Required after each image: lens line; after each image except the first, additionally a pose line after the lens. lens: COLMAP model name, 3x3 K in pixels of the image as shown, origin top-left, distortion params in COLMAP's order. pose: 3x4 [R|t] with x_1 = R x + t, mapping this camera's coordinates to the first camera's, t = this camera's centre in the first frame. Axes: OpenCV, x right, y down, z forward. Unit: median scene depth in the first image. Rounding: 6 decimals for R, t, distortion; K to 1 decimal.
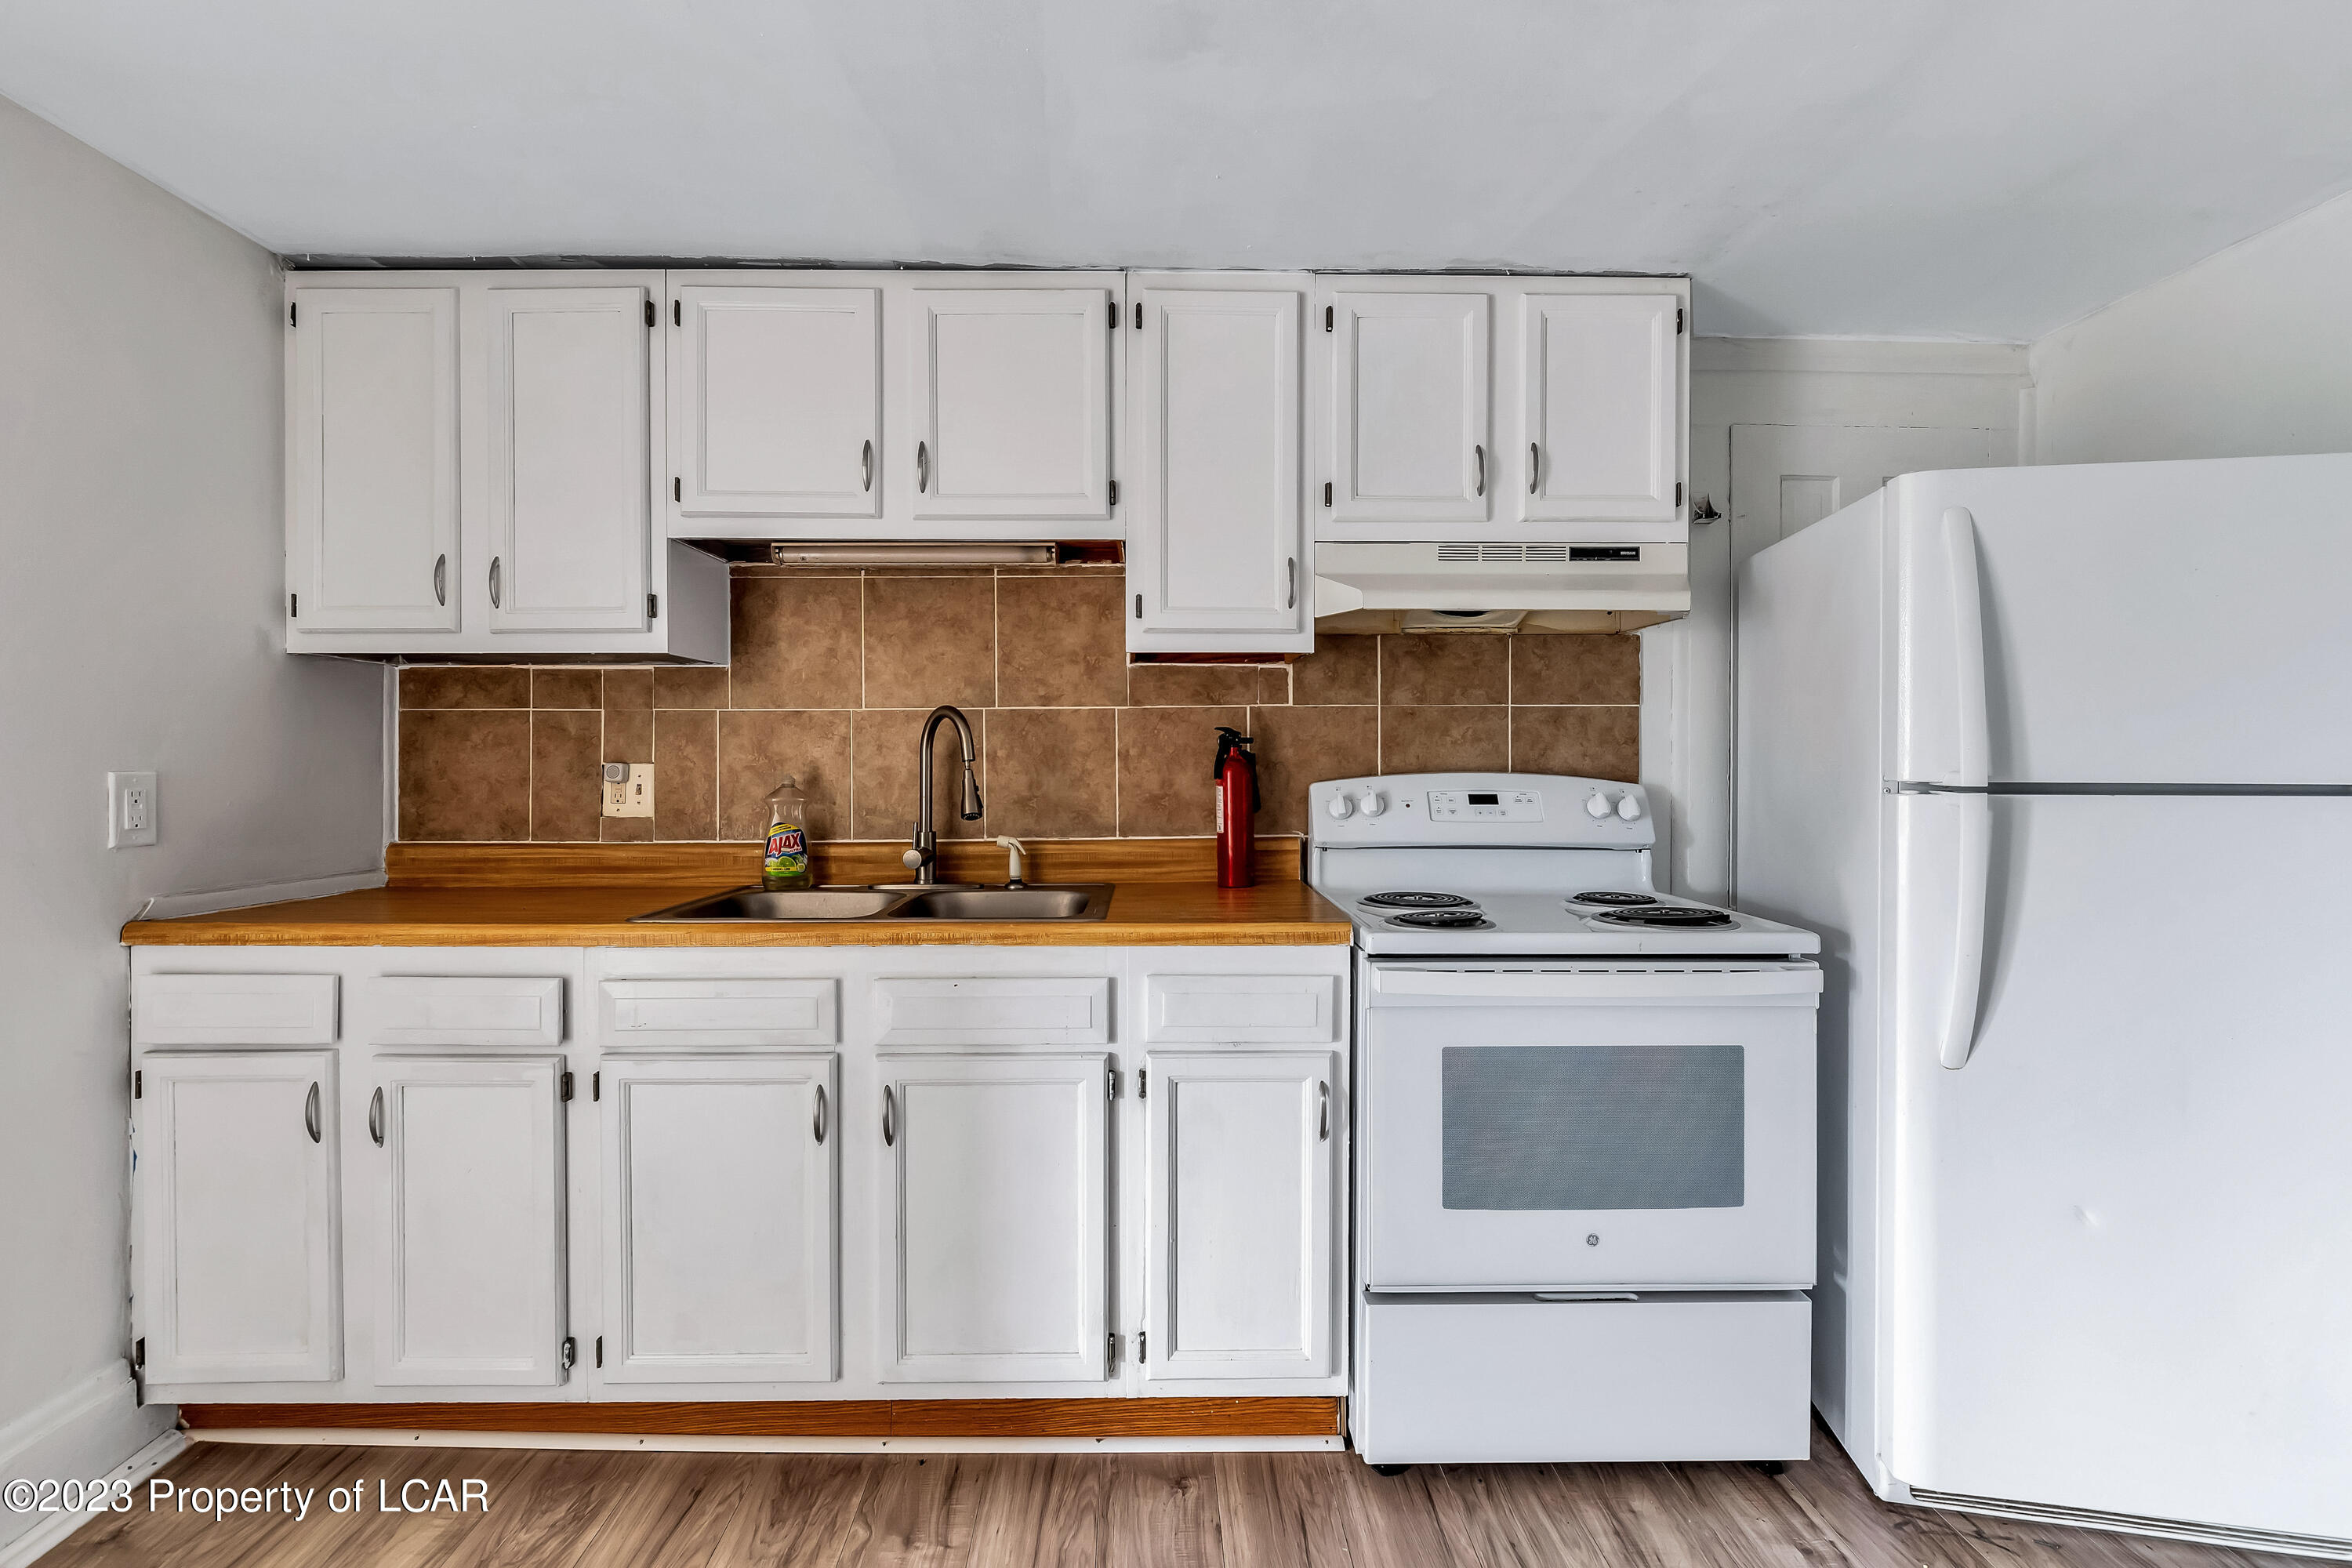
lens RADIAL K [[1077.0, 0, 1171.9], [0, 1077.0, 761.0], [0, 0, 1]] dist [-0.001169, -0.000590]
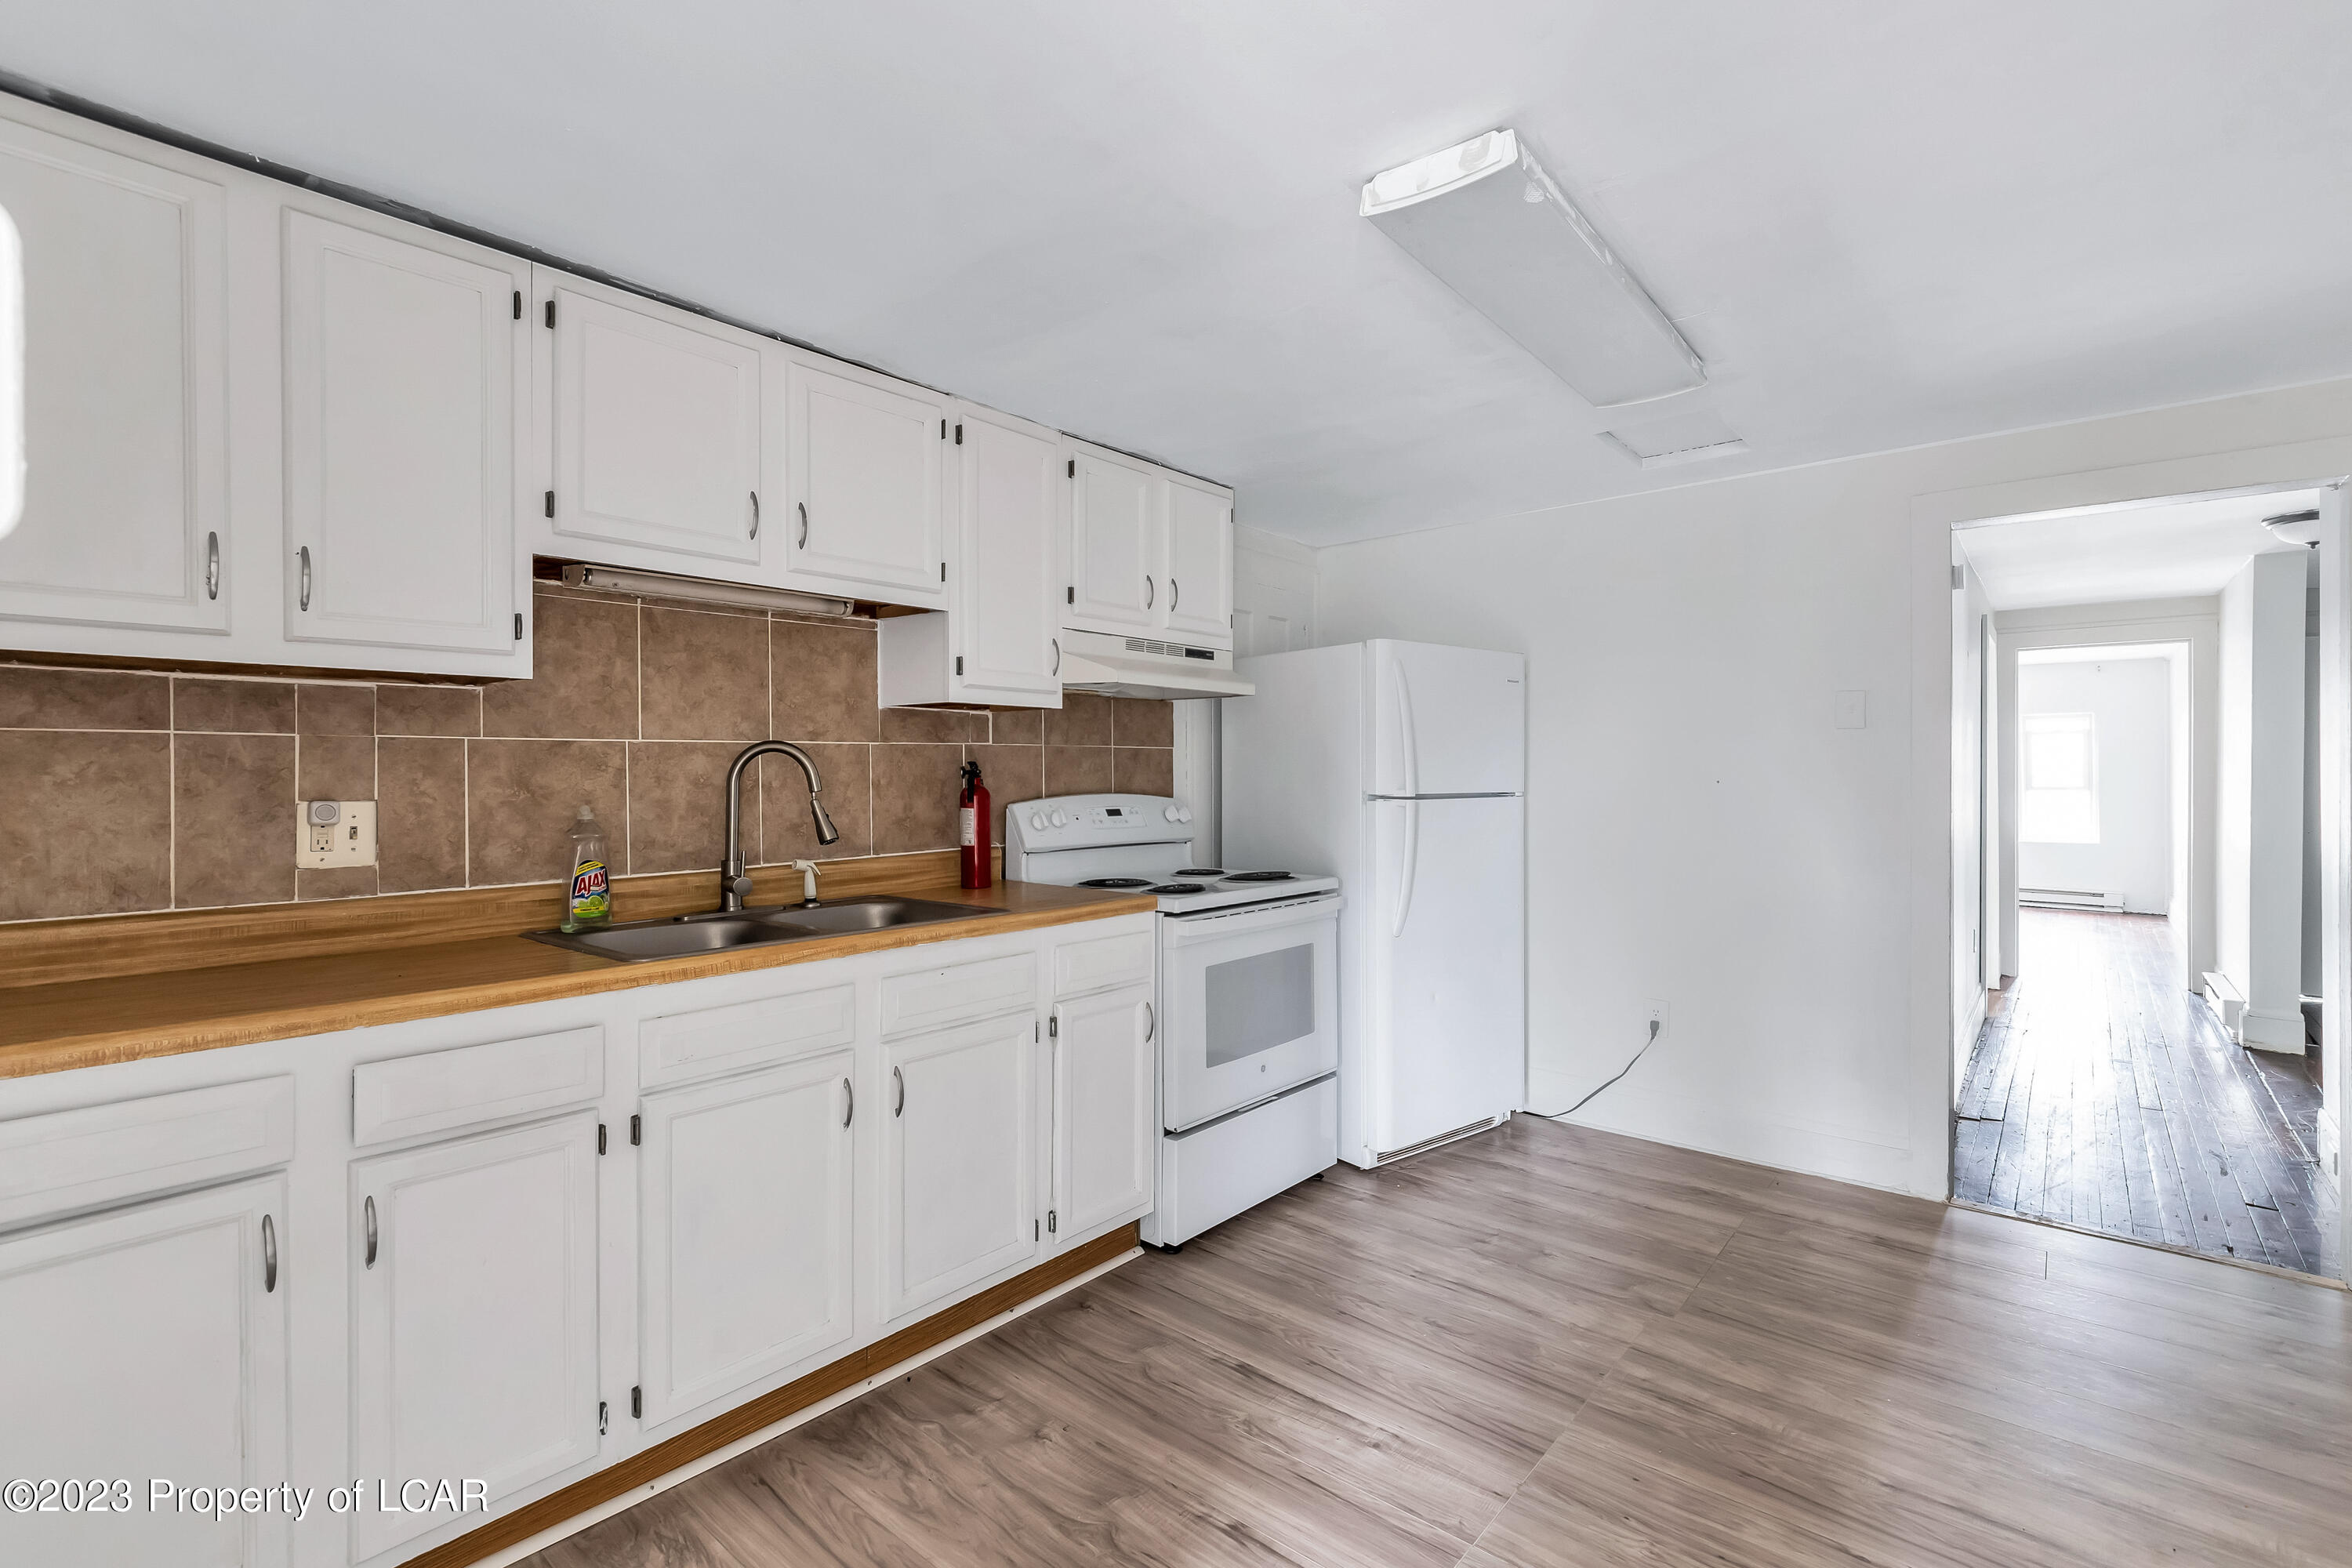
lens RADIAL K [[1037.3, 0, 1234.8], [0, 1037.3, 770.9], [0, 0, 1]] dist [0.001708, -0.000120]
pose [[0.650267, -0.001055, 0.759705, -0.682115], [0.007082, 0.999964, -0.004673, -0.012735], [-0.759673, 0.008419, 0.650251, -0.023880]]
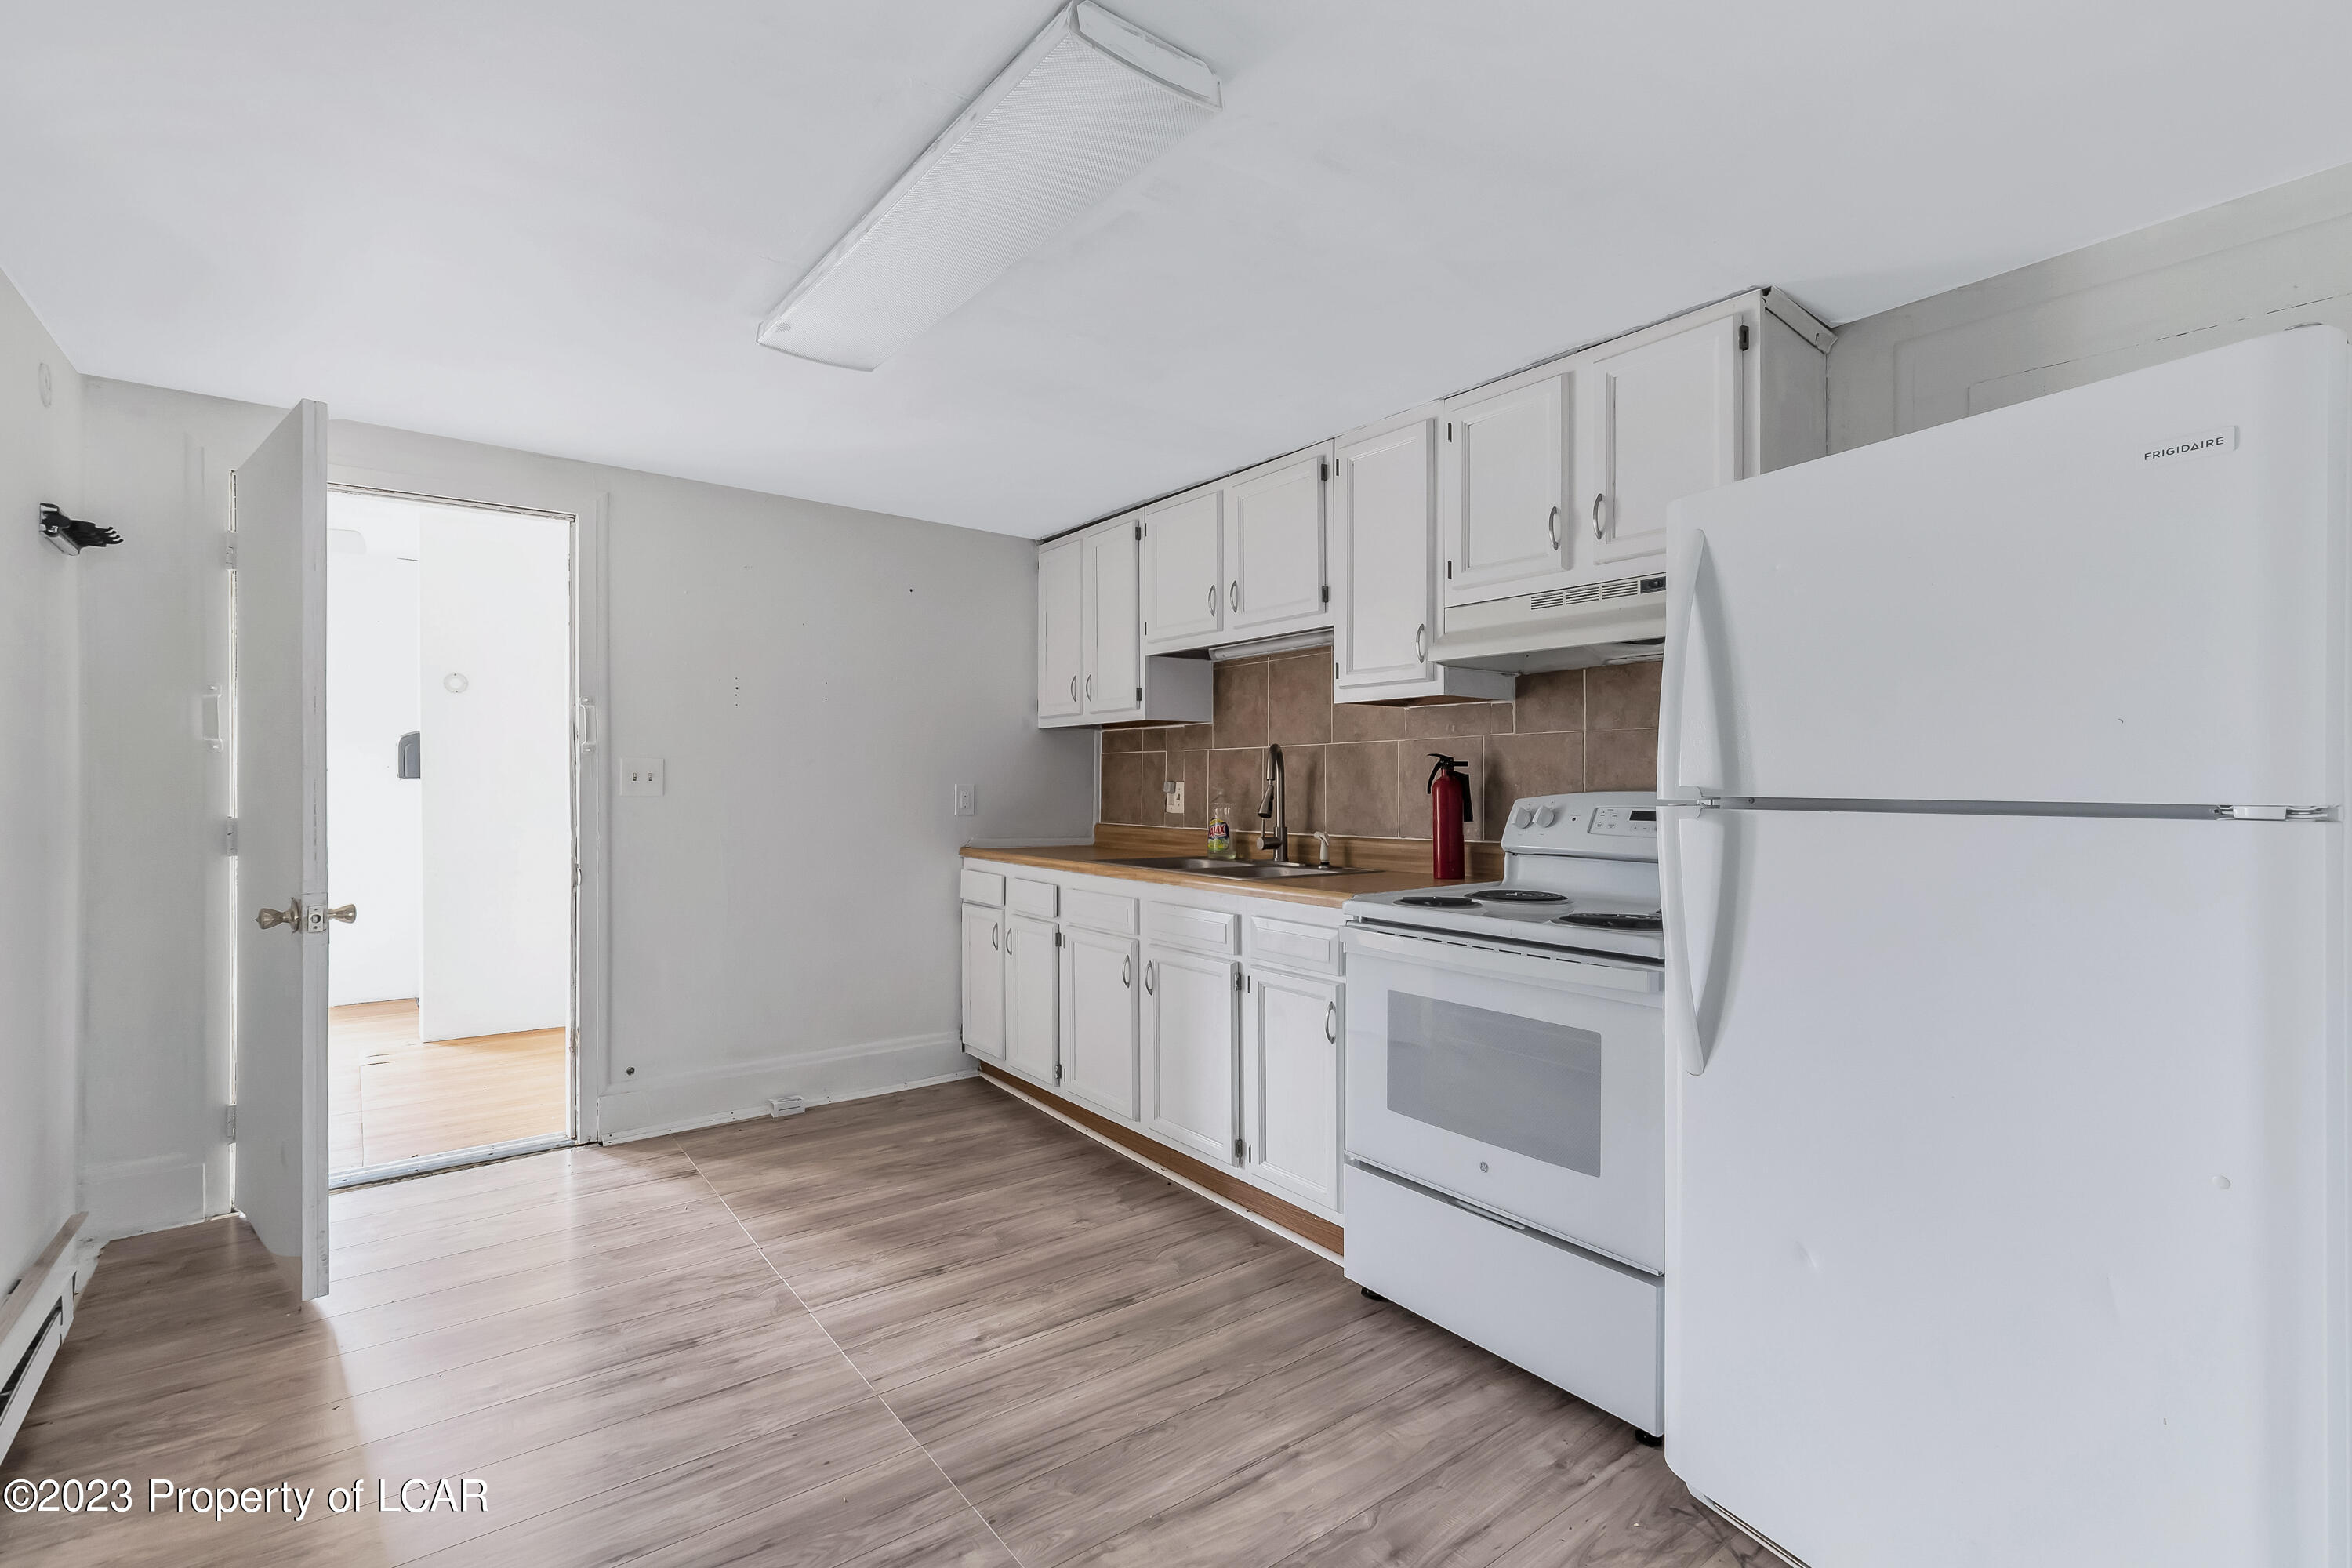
lens RADIAL K [[1062.6, 0, 1176.0], [0, 1062.6, 784.0], [0, 0, 1]] dist [-0.000122, -0.000589]
pose [[0.589534, 0.001599, -0.807742, 0.902396], [-0.006185, 0.999978, -0.002534, 0.009968], [0.807720, 0.006490, 0.589531, -0.002037]]
